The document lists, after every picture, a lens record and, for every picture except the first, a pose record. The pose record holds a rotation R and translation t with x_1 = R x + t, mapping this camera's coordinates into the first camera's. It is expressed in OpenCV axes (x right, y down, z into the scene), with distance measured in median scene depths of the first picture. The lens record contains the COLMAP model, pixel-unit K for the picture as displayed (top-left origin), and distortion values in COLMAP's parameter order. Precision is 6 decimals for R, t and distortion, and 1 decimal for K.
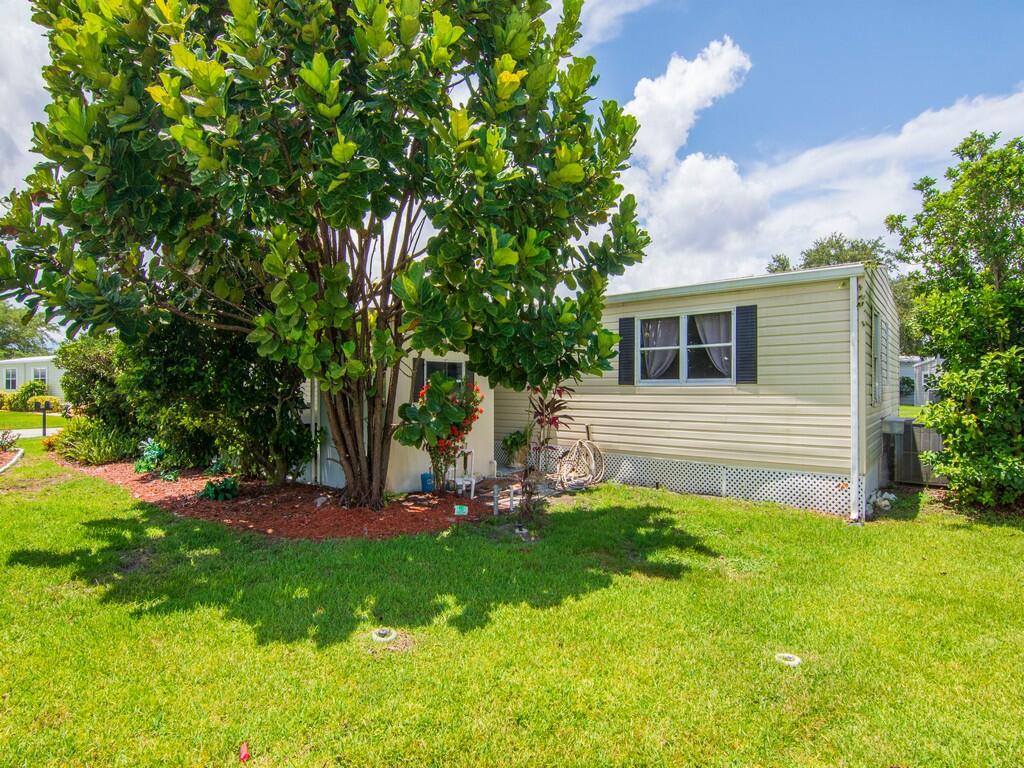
lens RADIAL K [[509.9, 0, 512.2], [0, 509.9, 386.2], [0, 0, 1]] dist [0.007079, -0.000083]
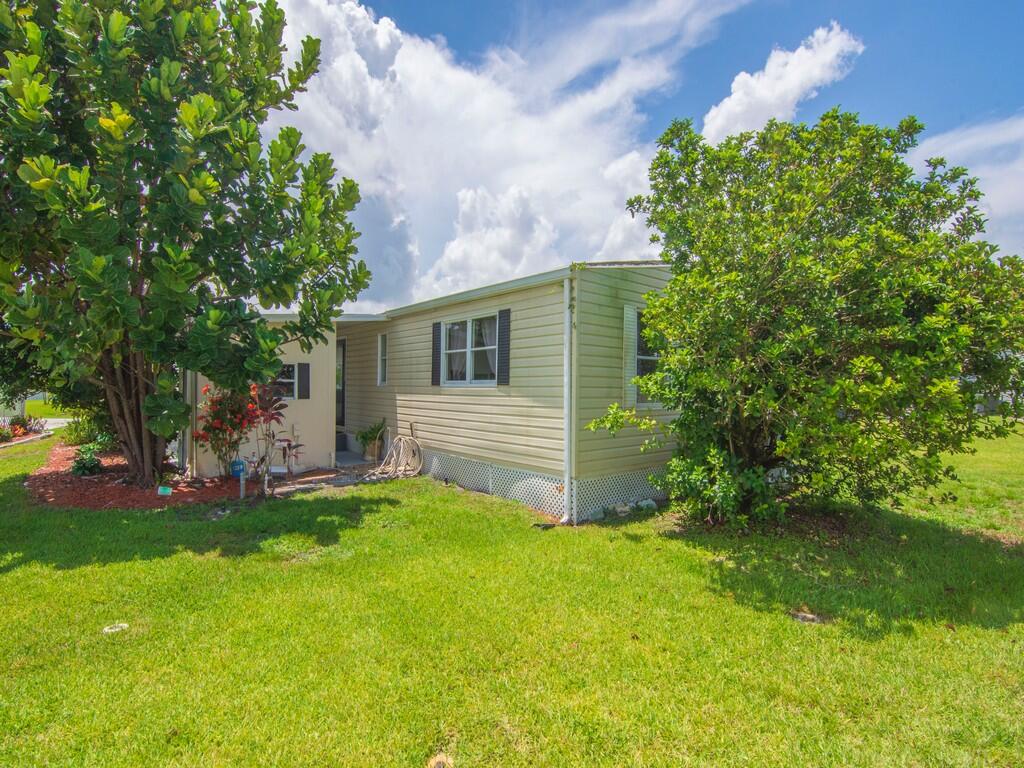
lens RADIAL K [[477.7, 0, 512.4], [0, 477.7, 385.2], [0, 0, 1]] dist [-0.001063, -0.000187]
pose [[0.976387, 0.005729, -0.215955, 0.635650], [-0.006045, 0.999981, -0.000798, -0.004108], [0.215946, 0.002085, 0.976403, 0.059626]]
